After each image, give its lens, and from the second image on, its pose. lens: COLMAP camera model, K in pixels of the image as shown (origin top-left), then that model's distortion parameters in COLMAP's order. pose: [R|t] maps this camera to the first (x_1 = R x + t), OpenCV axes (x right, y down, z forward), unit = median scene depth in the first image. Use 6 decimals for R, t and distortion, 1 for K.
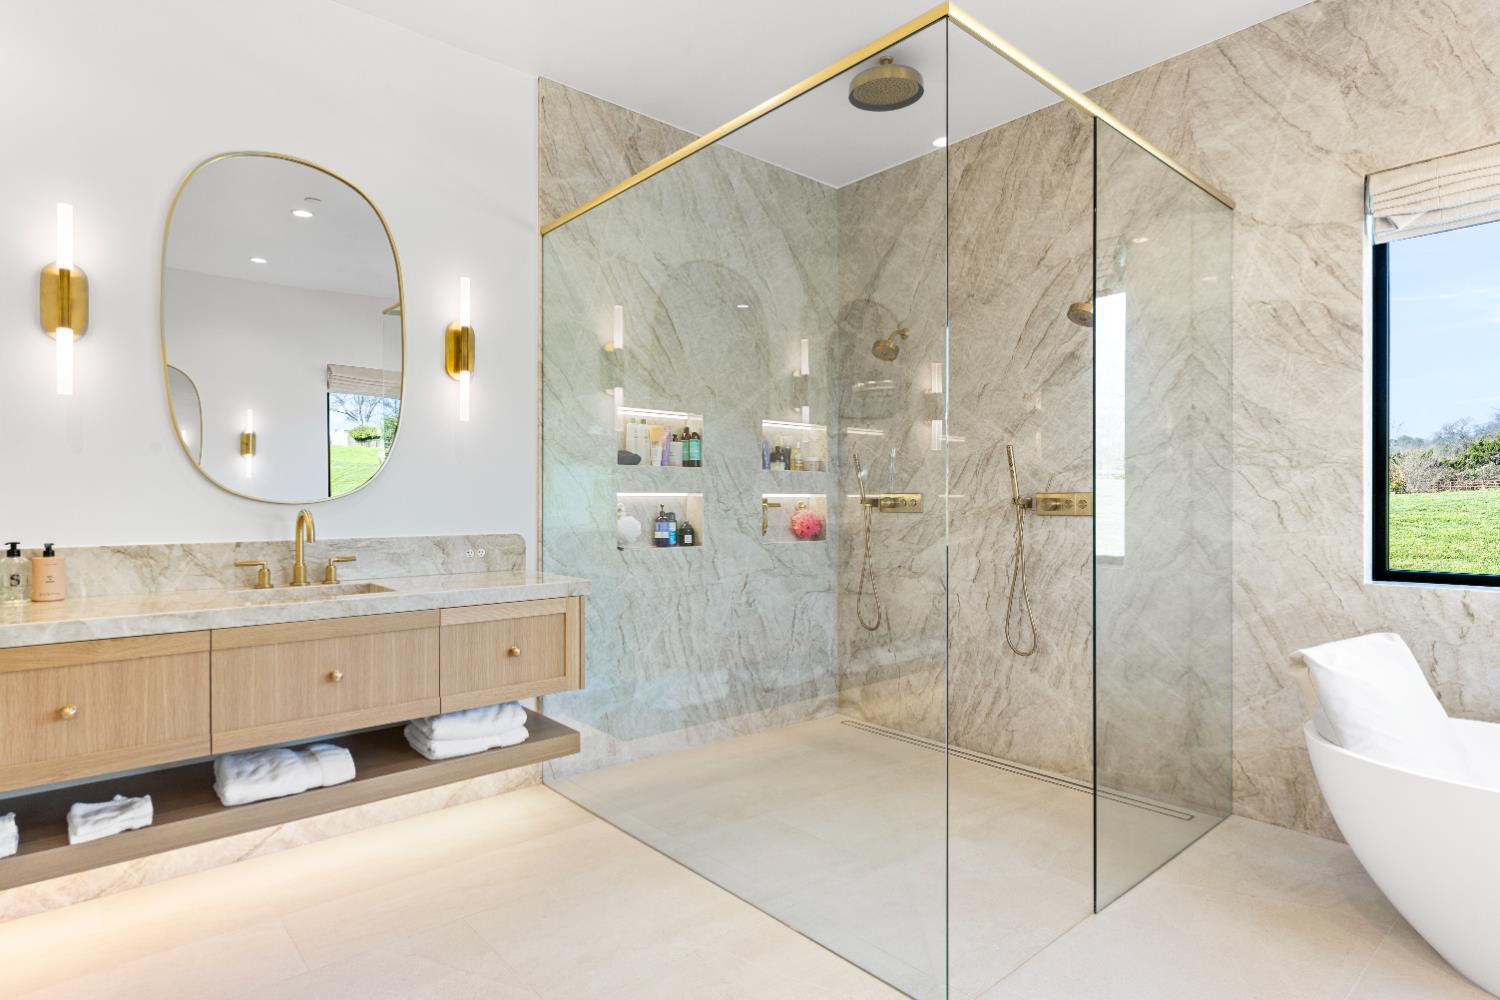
lens RADIAL K [[780.8, 0, 746.6], [0, 780.8, 496.4], [0, 0, 1]] dist [-0.001854, -0.000128]
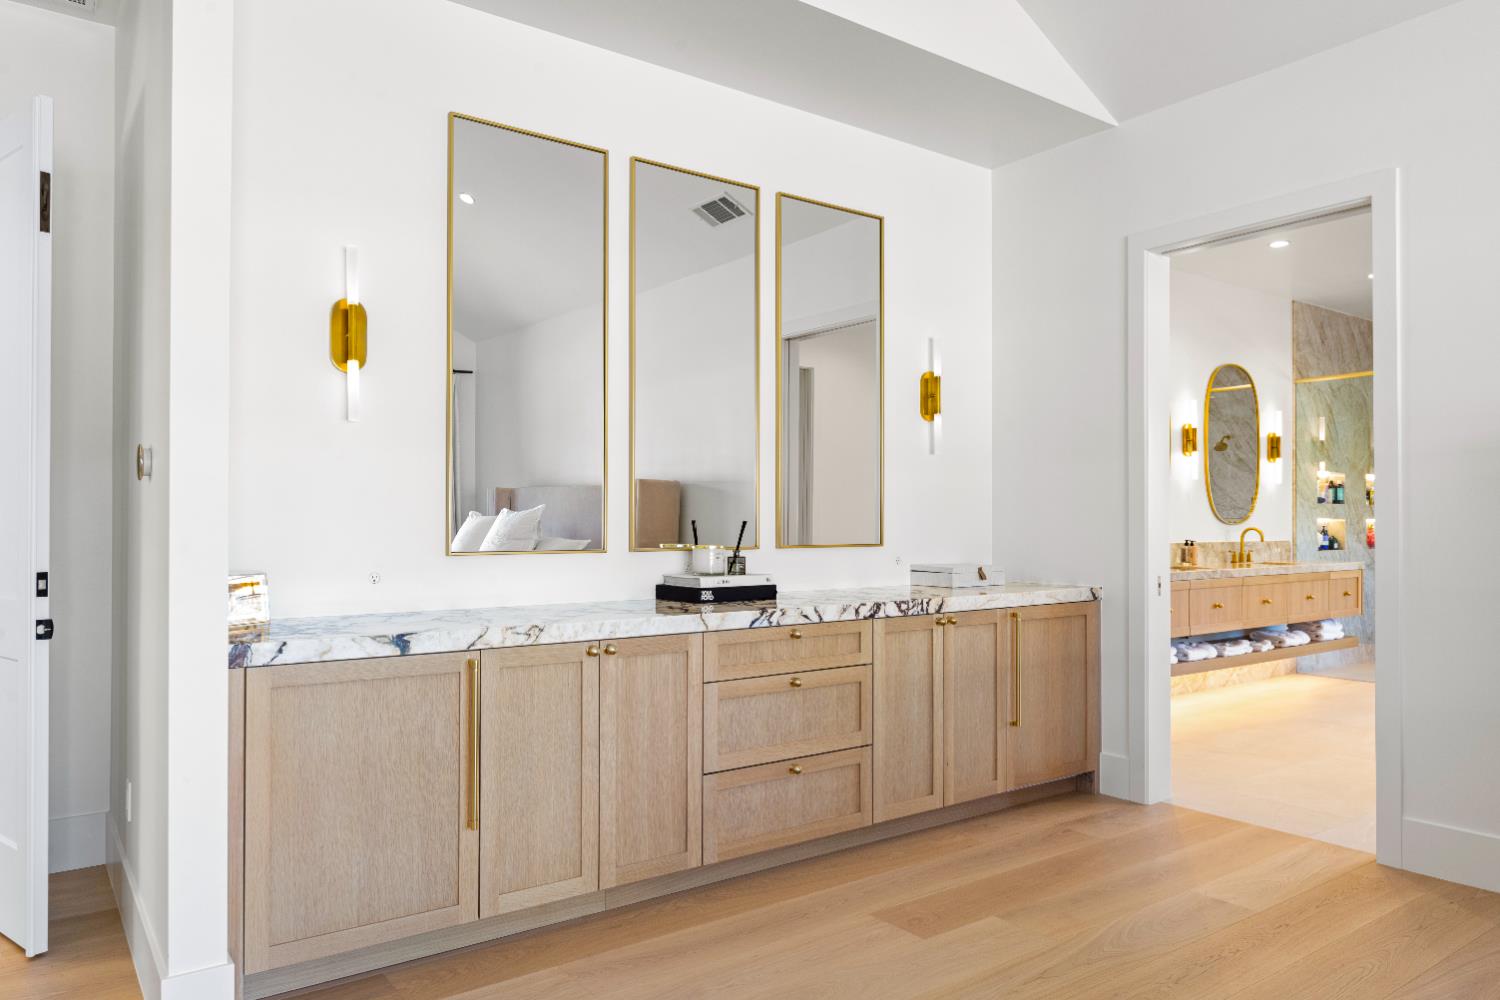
lens RADIAL K [[1021.3, 0, 753.3], [0, 1021.3, 508.1], [0, 0, 1]] dist [0.005604, 0.001097]
pose [[0.997492, -0.005771, -0.070542, -1.316807], [0.004659, 0.999863, -0.015912, 0.001897], [0.070624, 0.015543, 0.997382, -1.470660]]
